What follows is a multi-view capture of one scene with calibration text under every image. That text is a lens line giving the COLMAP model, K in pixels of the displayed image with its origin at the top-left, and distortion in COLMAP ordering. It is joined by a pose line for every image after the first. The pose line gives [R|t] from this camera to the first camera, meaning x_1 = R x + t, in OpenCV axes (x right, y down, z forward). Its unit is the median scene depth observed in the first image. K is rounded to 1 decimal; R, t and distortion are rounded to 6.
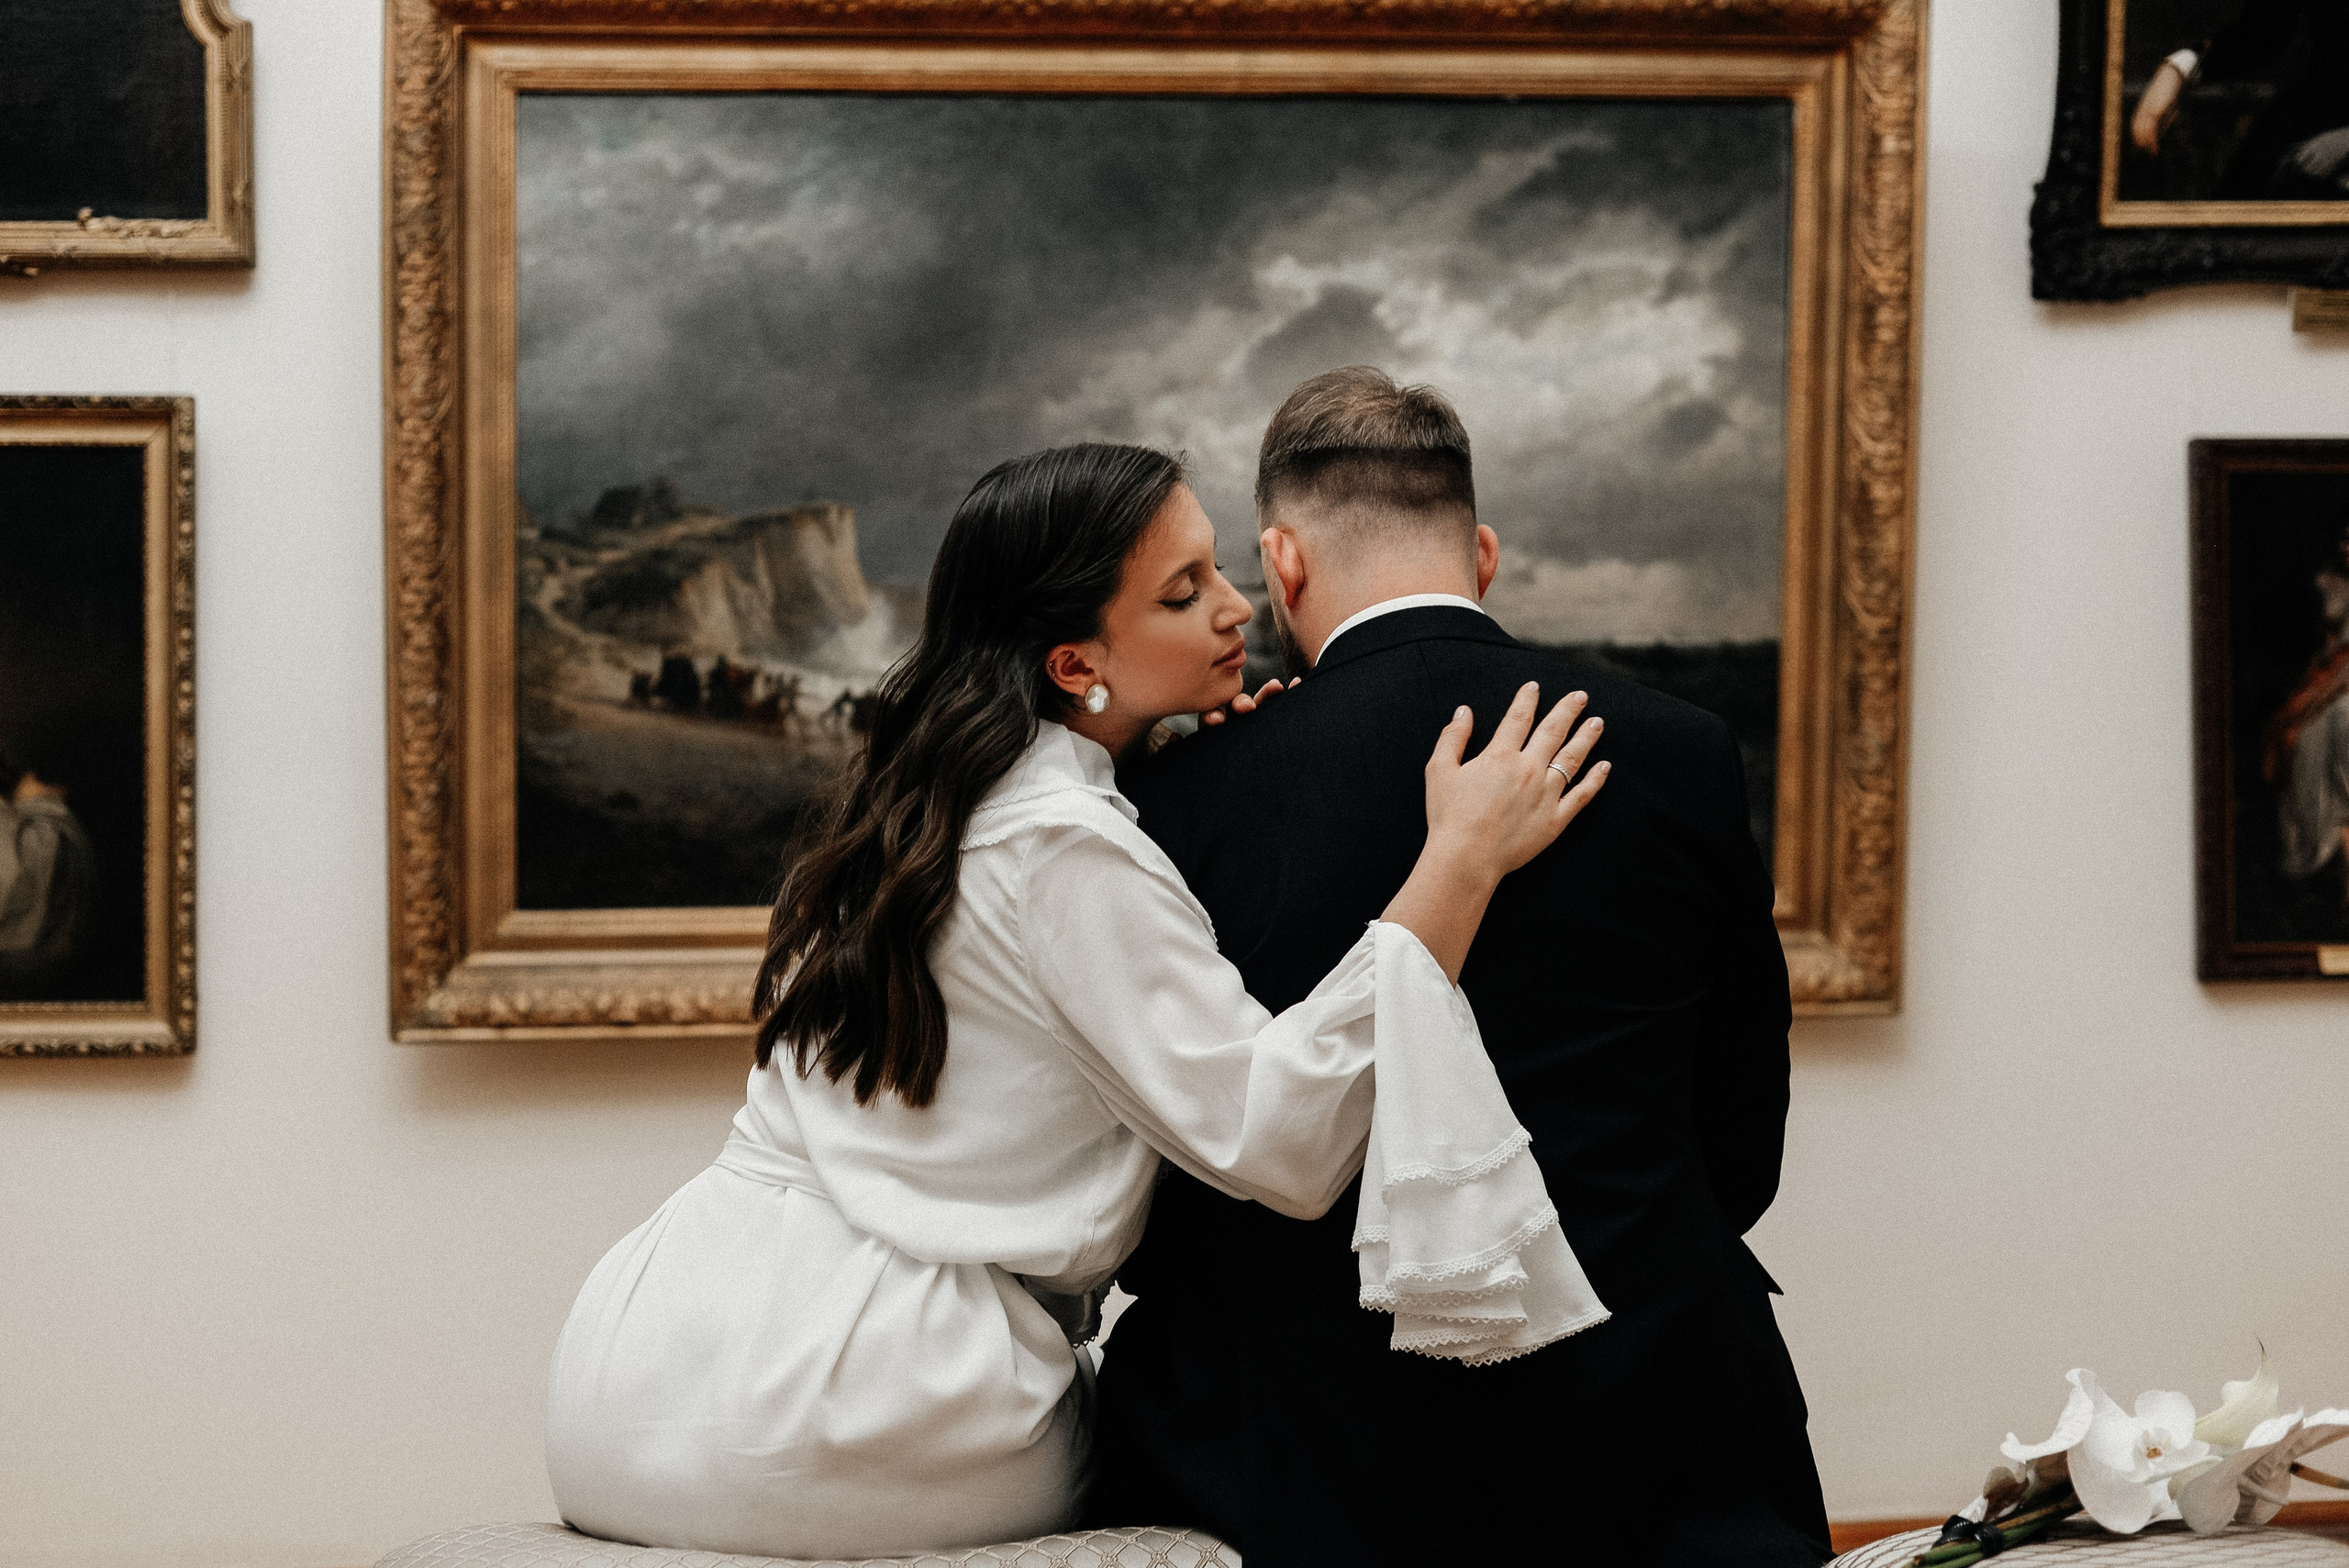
lens RADIAL K [[3342.9, 0, 1116.6], [0, 3342.9, 787.5], [0, 0, 1]] dist [-0.015361, 0.018141]
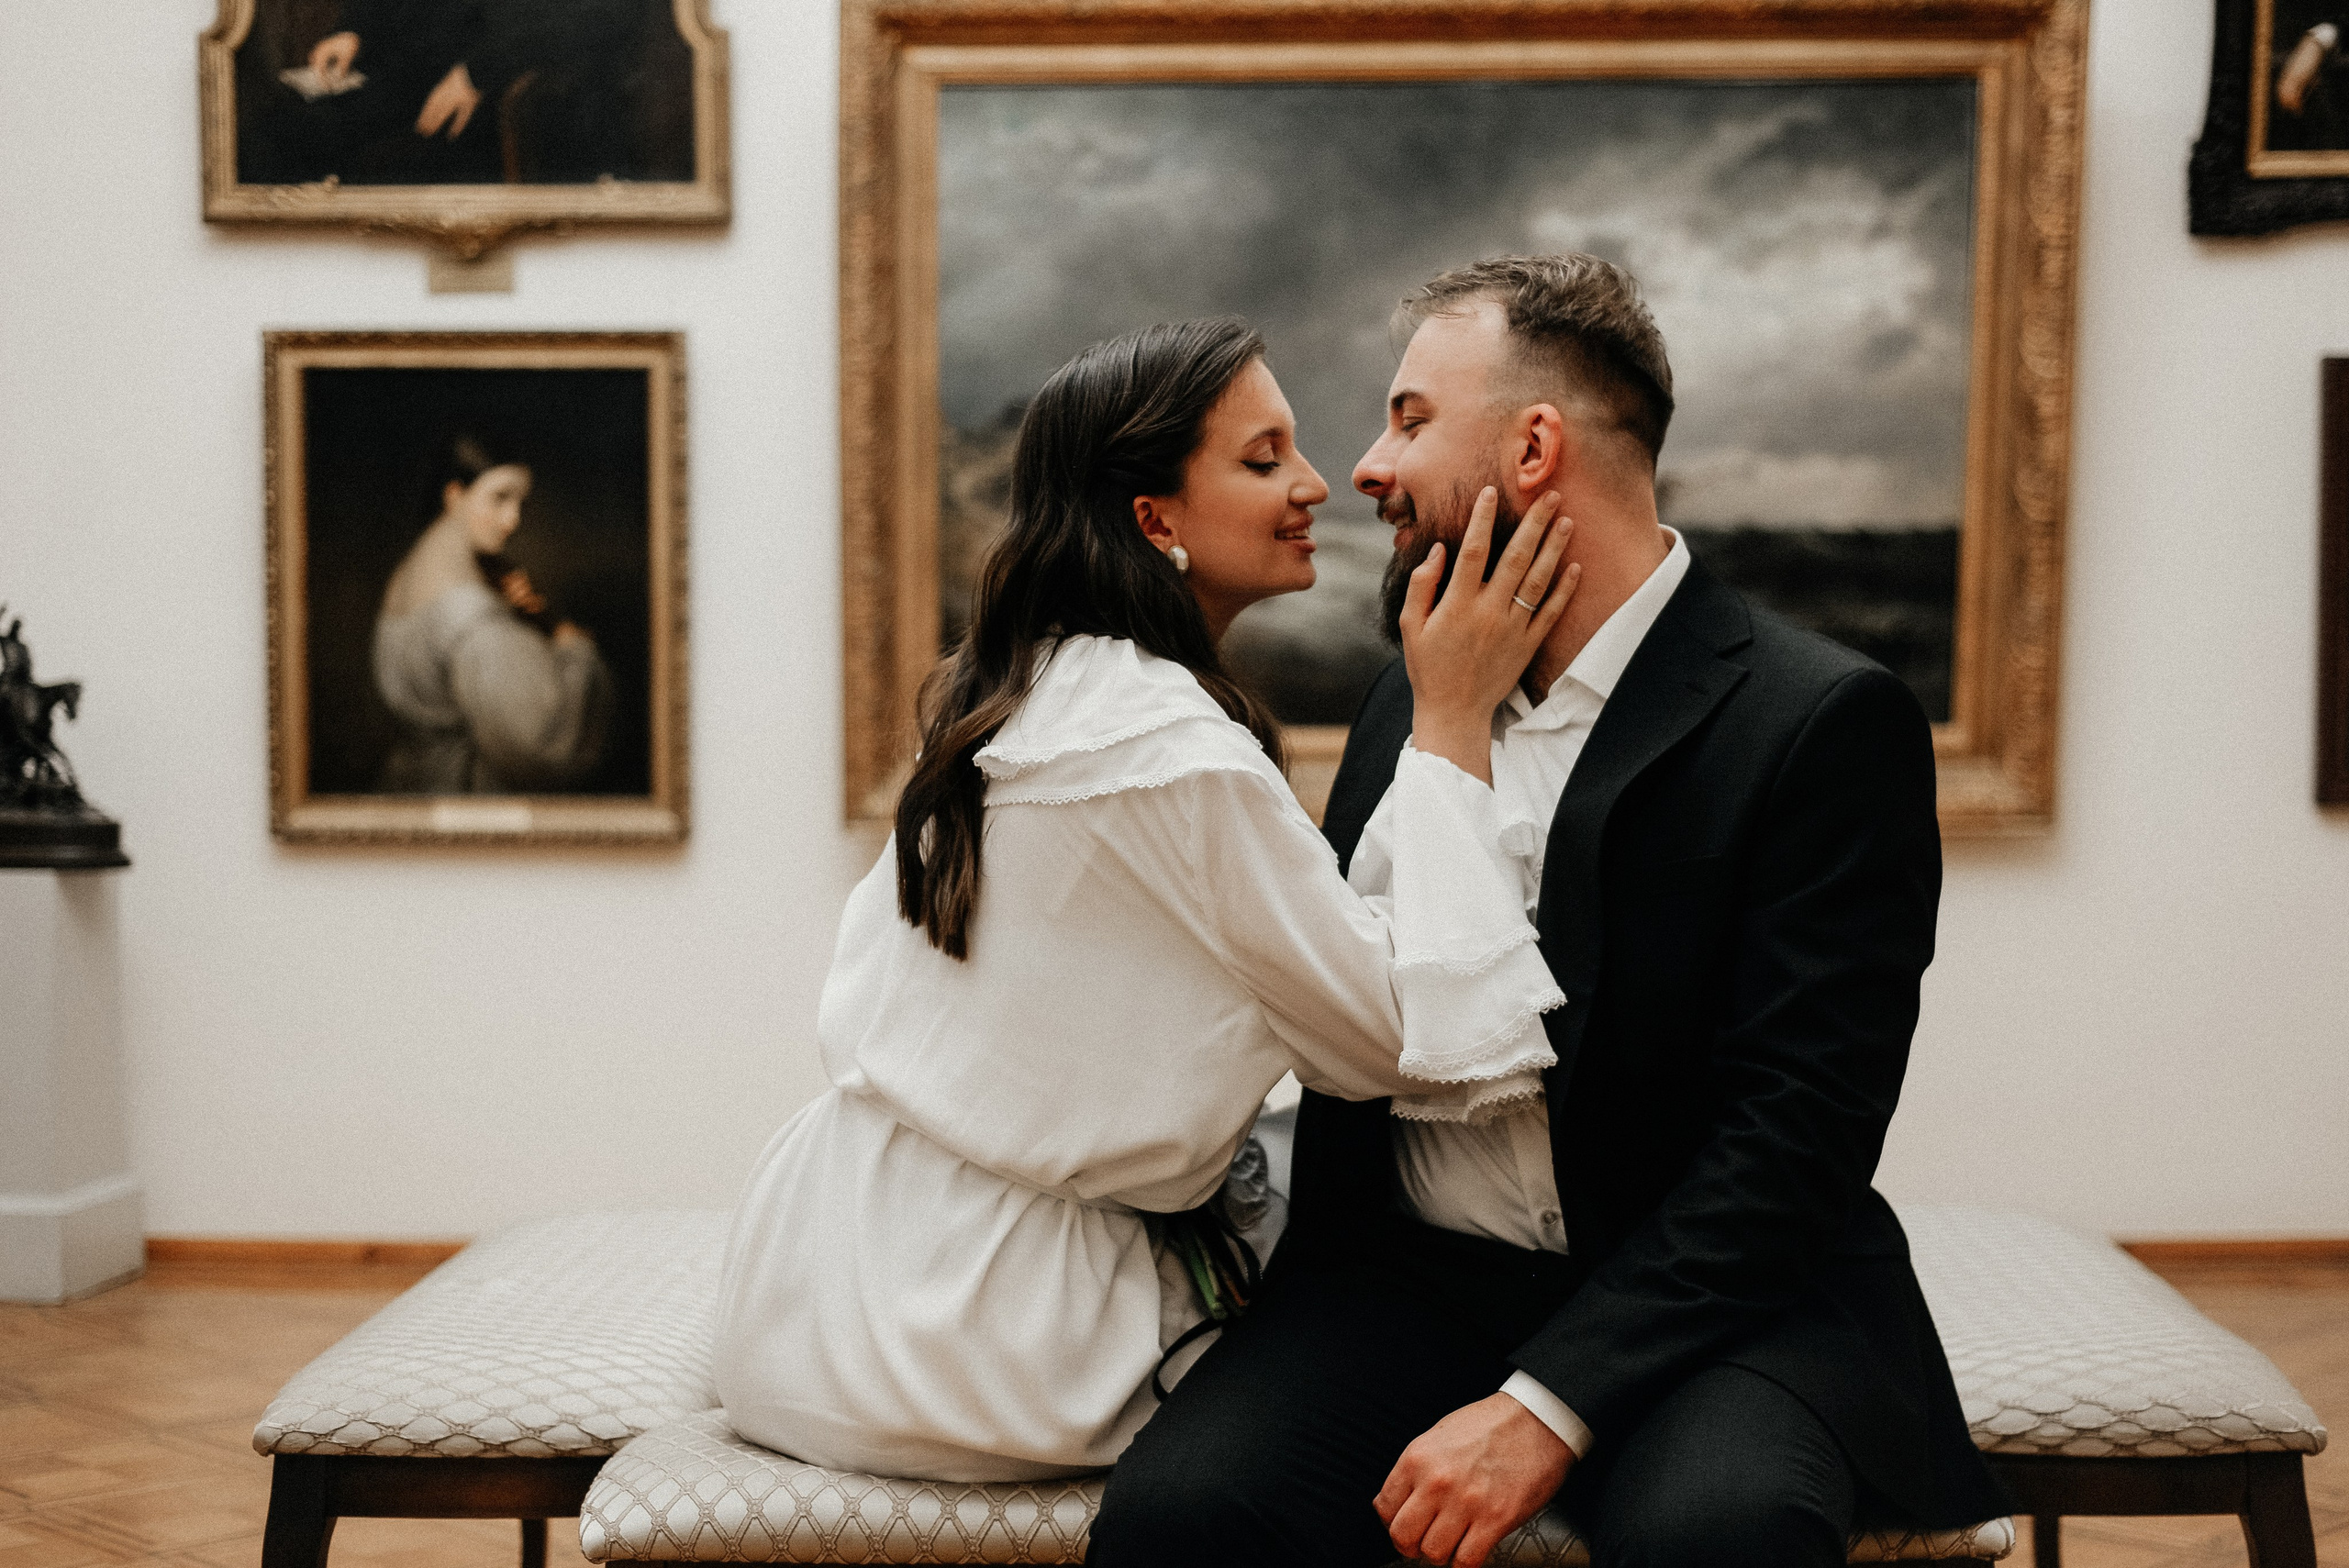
lens RADIAL K [[3542.5, 0, 1173.2], [0, 3542.5, 777.7], [0, 0, 1]] dist [-0.027477, 0.074081]
pose [[0.993421, 0.015784, -0.113423, 0.062733], [-0.006755, 0.996808, 0.079553, -0.054096], [0.114317, -0.078264, 0.990357, -0.327124]]
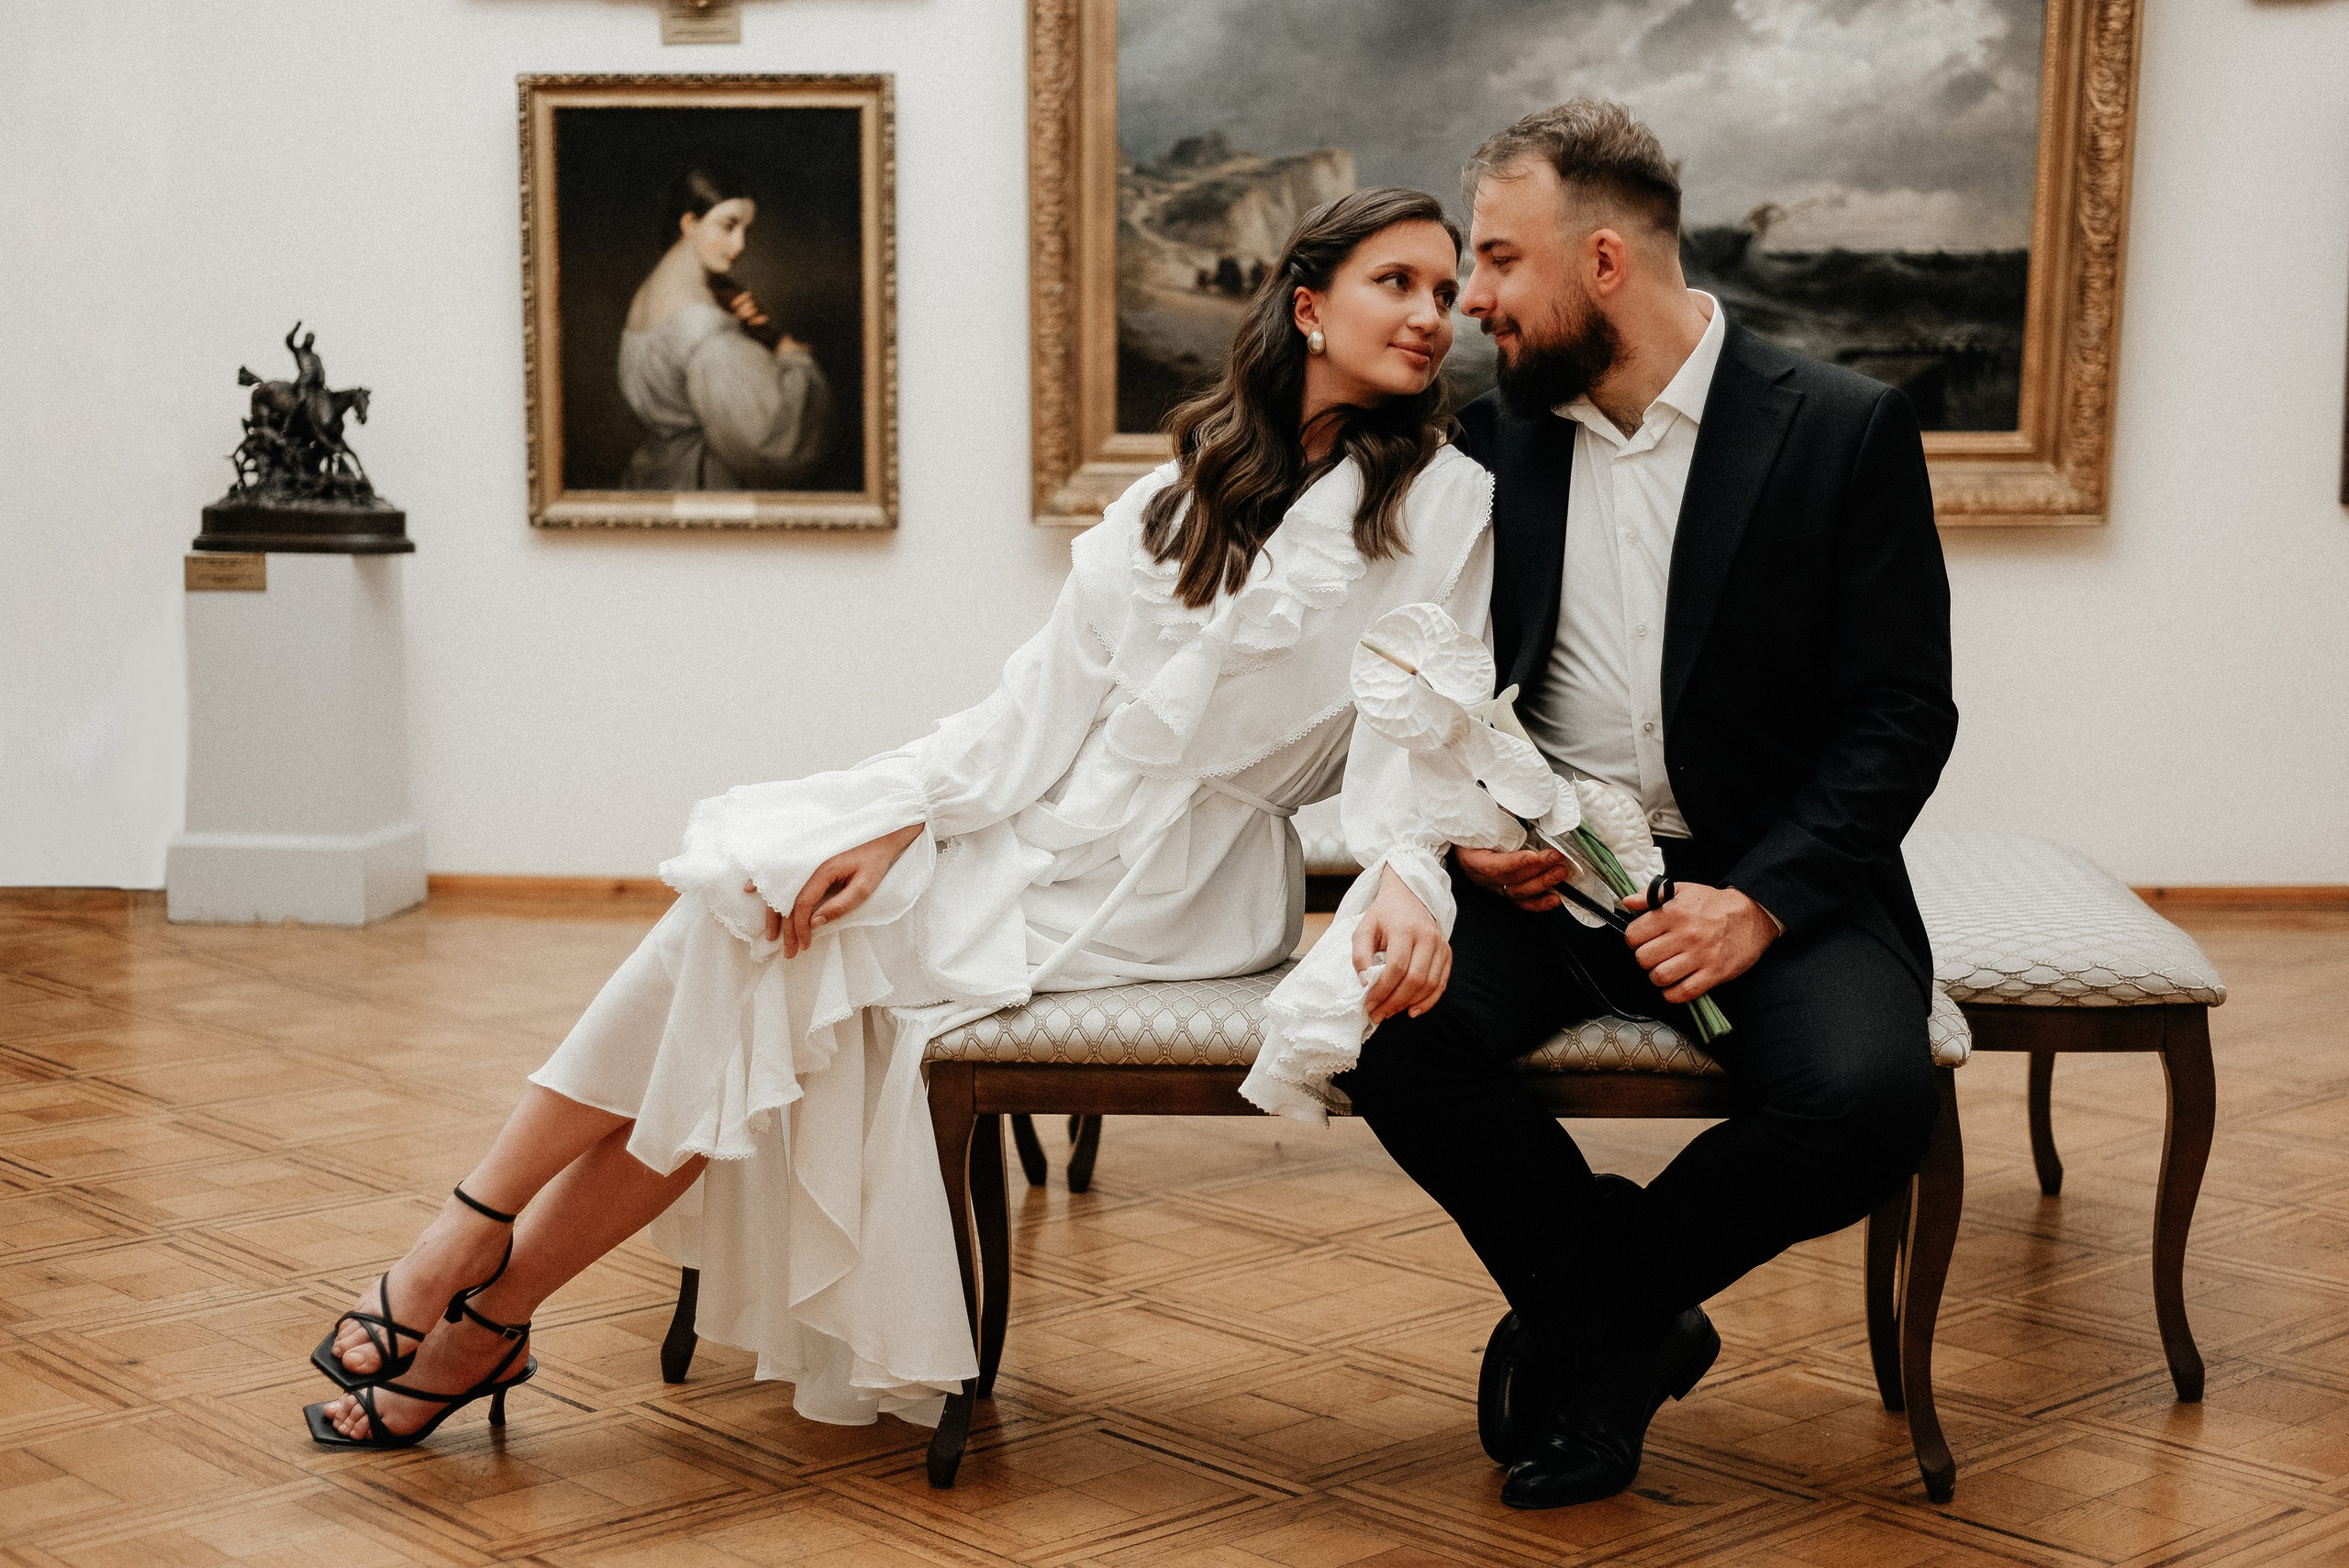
lens RADIAL K [[3542.5, 0, 1173.2], [0, 3542.5, 777.7], [0, 0, 1]] dist [-0.027477, 0.074081]
pose [[0.988562, 0.030953, -0.147605, 0.074931], [-0.005924, 0.985926, 0.167075, -0.072605], [0.150699, -0.164289, 0.974833, -0.509438]]
